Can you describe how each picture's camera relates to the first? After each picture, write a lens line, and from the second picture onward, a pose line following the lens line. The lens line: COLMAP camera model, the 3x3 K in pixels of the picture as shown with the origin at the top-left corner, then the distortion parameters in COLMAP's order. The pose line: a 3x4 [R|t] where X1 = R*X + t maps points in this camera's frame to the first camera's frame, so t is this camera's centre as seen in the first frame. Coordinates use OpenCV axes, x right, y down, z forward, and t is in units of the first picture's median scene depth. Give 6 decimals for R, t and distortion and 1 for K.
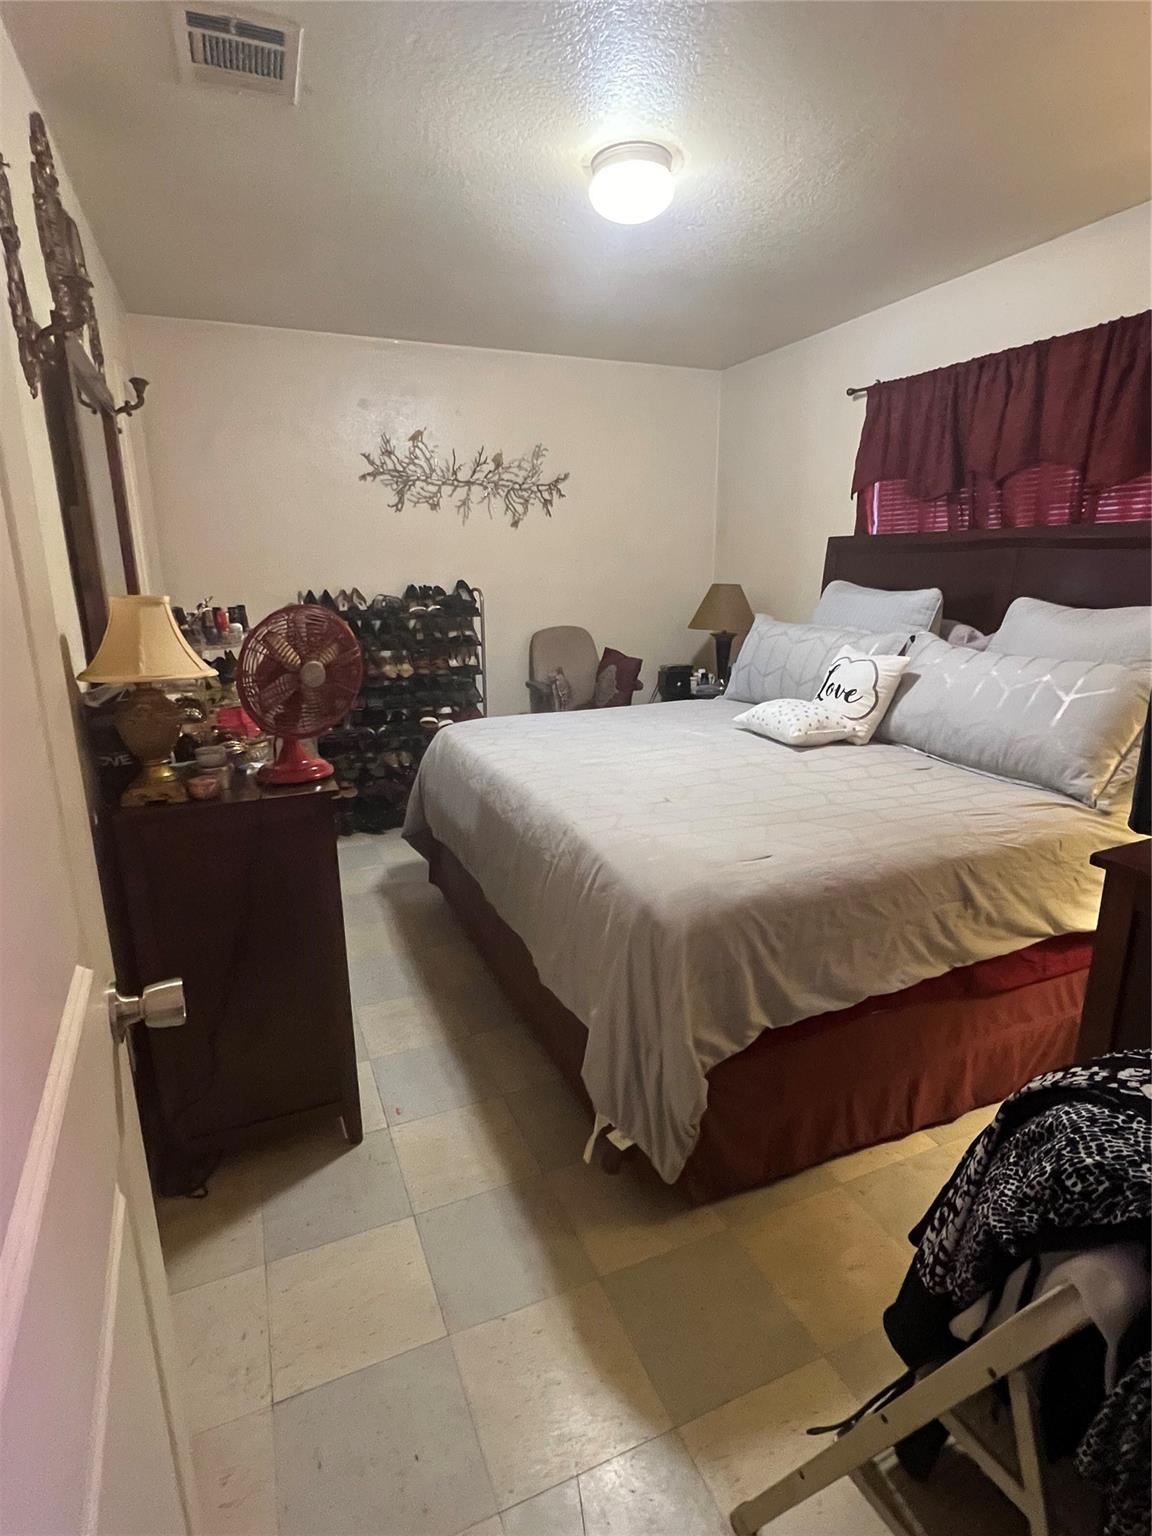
lens RADIAL K [[787.5, 0, 575.4], [0, 787.5, 775.5], [0, 0, 1]] dist [0.003501, 0.002340]
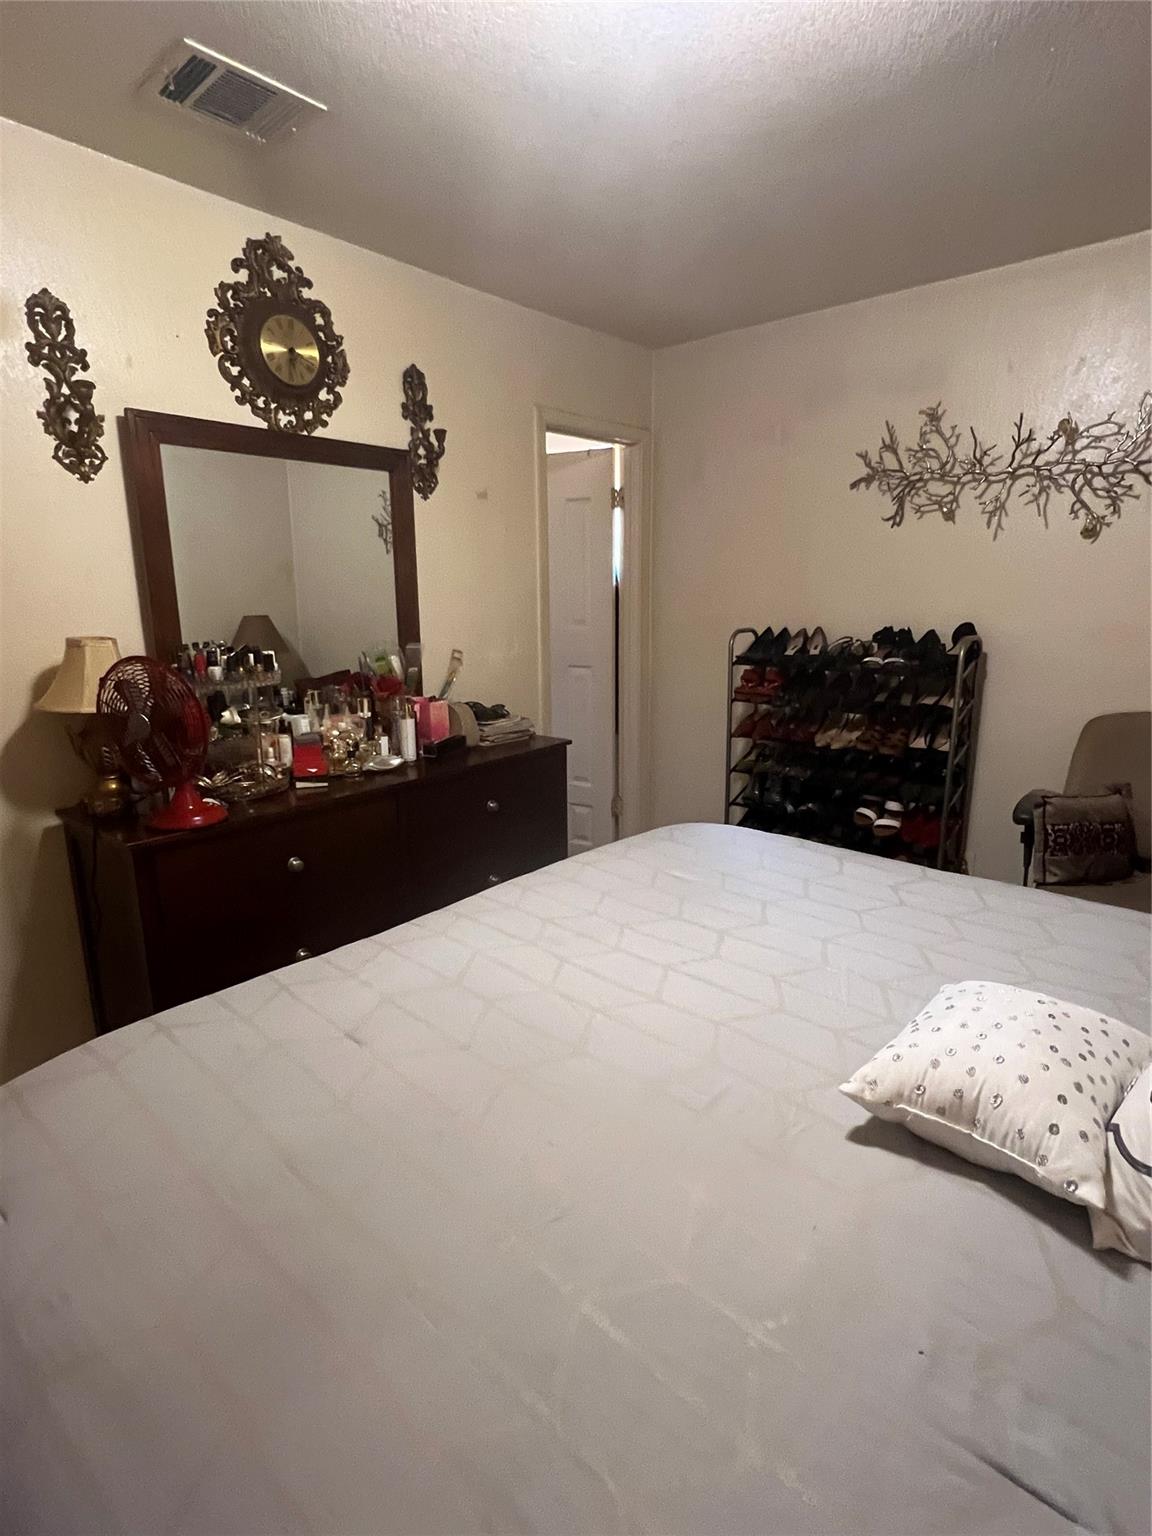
lens RADIAL K [[787.5, 0, 576.1], [0, 787.5, 765.9], [0, 0, 1]] dist [0.003501, 0.002340]
pose [[0.428775, 0.208010, -0.879138, 0.333873], [-0.233377, 0.965604, 0.114645, -0.136283], [0.872747, 0.156014, 0.462571, 0.441972]]
